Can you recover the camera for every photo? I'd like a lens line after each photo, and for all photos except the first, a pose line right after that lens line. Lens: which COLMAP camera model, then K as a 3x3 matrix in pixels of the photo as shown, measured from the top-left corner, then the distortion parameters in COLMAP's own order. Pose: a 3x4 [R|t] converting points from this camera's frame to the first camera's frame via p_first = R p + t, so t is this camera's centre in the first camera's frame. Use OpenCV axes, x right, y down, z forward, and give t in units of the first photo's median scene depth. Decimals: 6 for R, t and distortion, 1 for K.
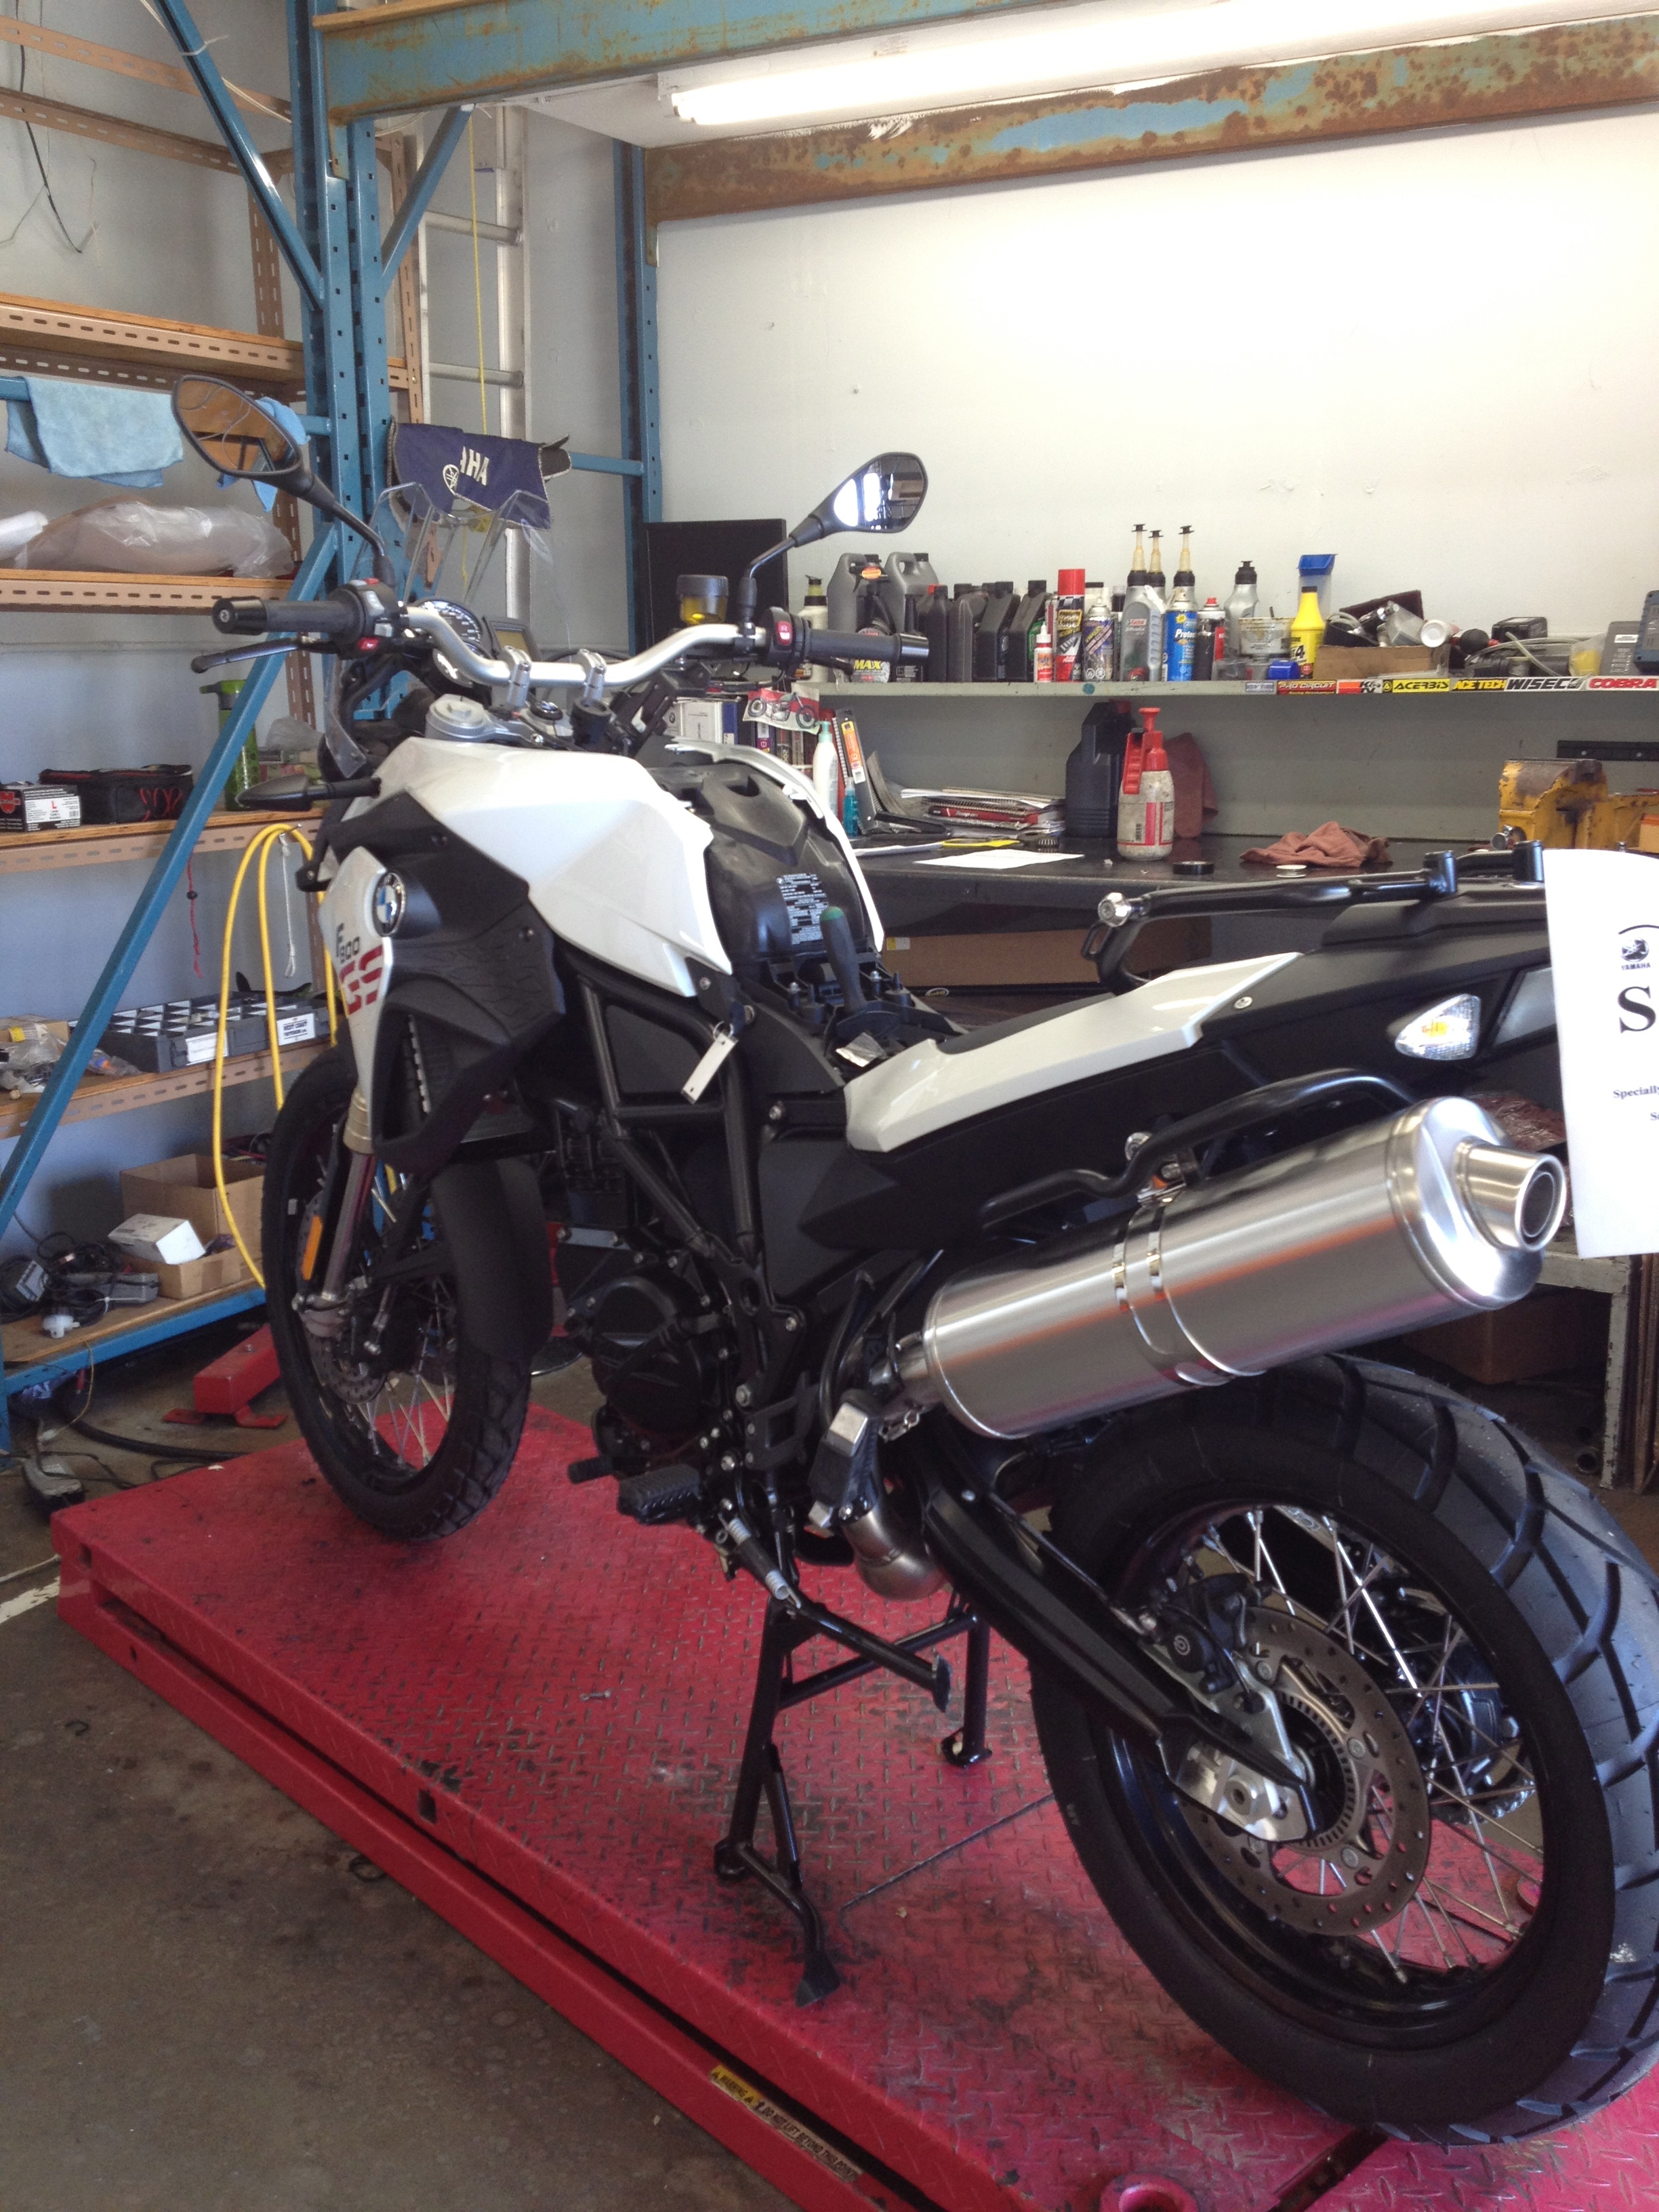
lens RADIAL K [[2169.8, 0, 829.5], [0, 2169.8, 1106.0], [0, 0, 1]] dist [0.234558, -0.717852]
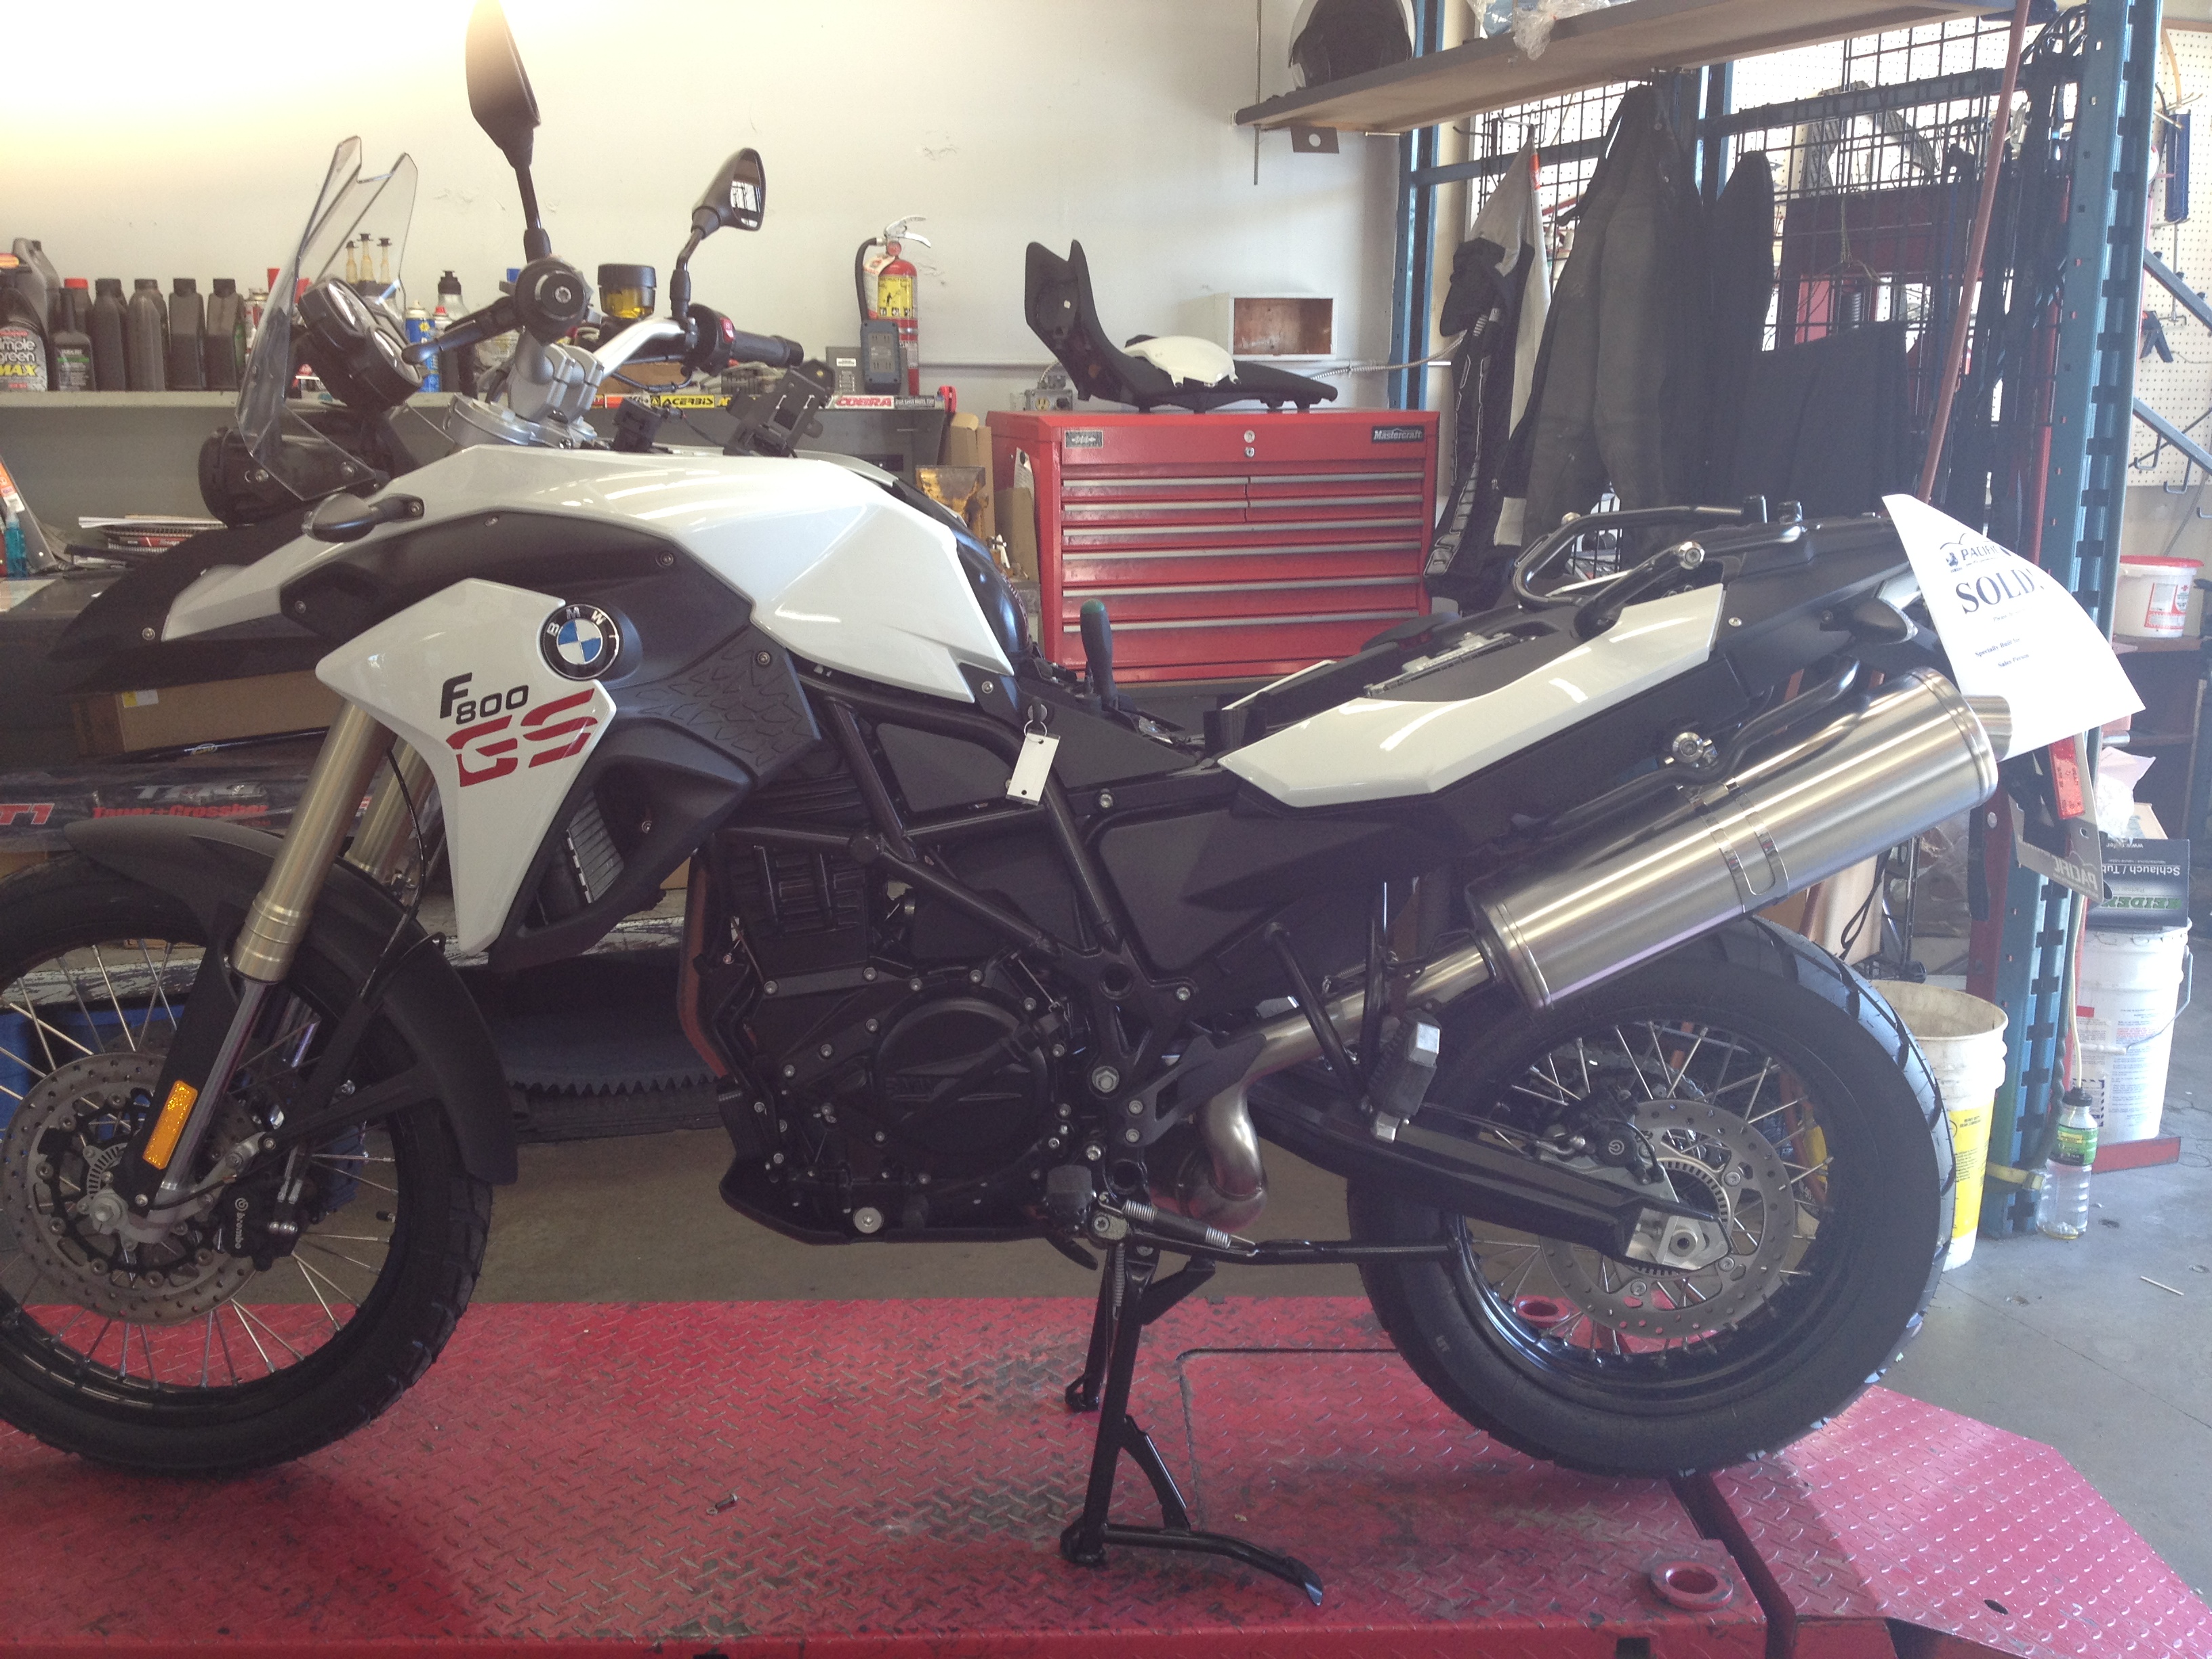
lens RADIAL K [[2169.8, 0, 1106.0], [0, 2169.8, 829.5], [0, 0, 1]] dist [0.234558, -0.717852]
pose [[0.617425, -0.144458, 0.773252, -0.454844], [0.147718, 0.986798, 0.066403, -0.028578], [-0.772636, 0.073225, 0.630612, 0.196287]]
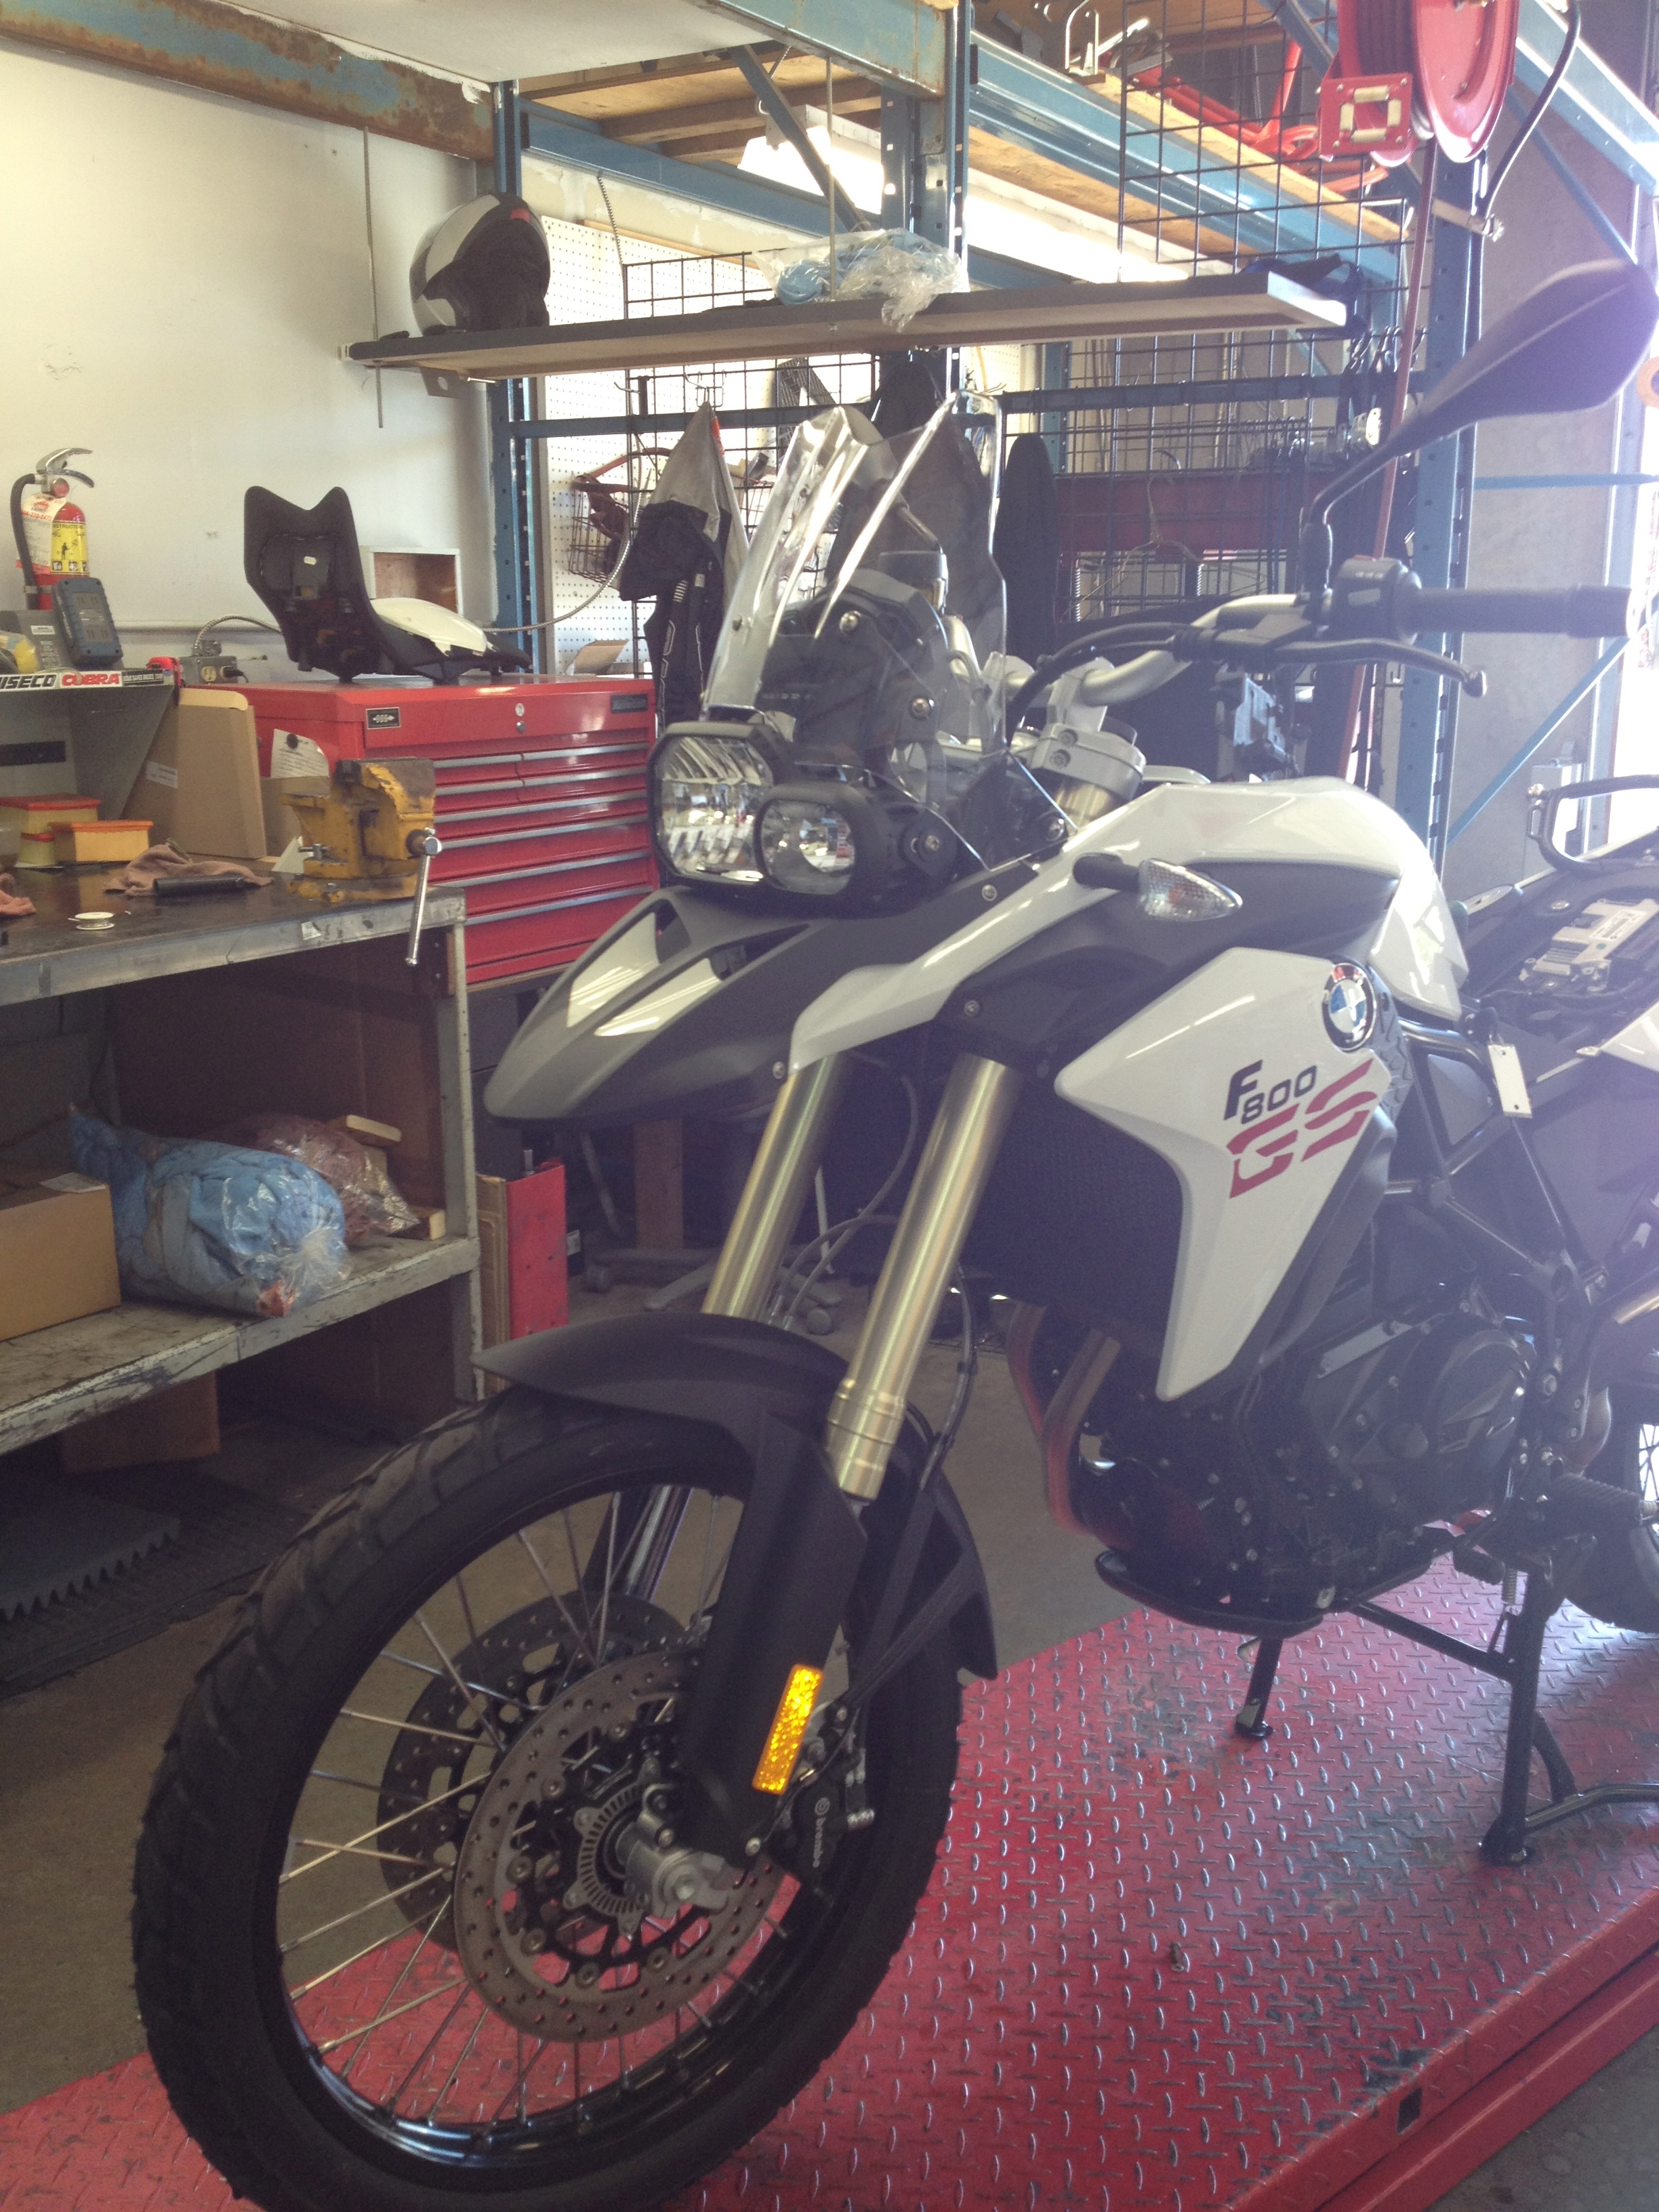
lens RADIAL K [[2169.8, 0, 829.5], [0, 2169.8, 1106.0], [0, 0, 1]] dist [0.234558, -0.717852]
pose [[-0.036619, -0.207992, 0.977445, -0.561094], [0.200929, 0.956594, 0.211083, -0.153051], [-0.978921, 0.204126, 0.006762, 0.723144]]
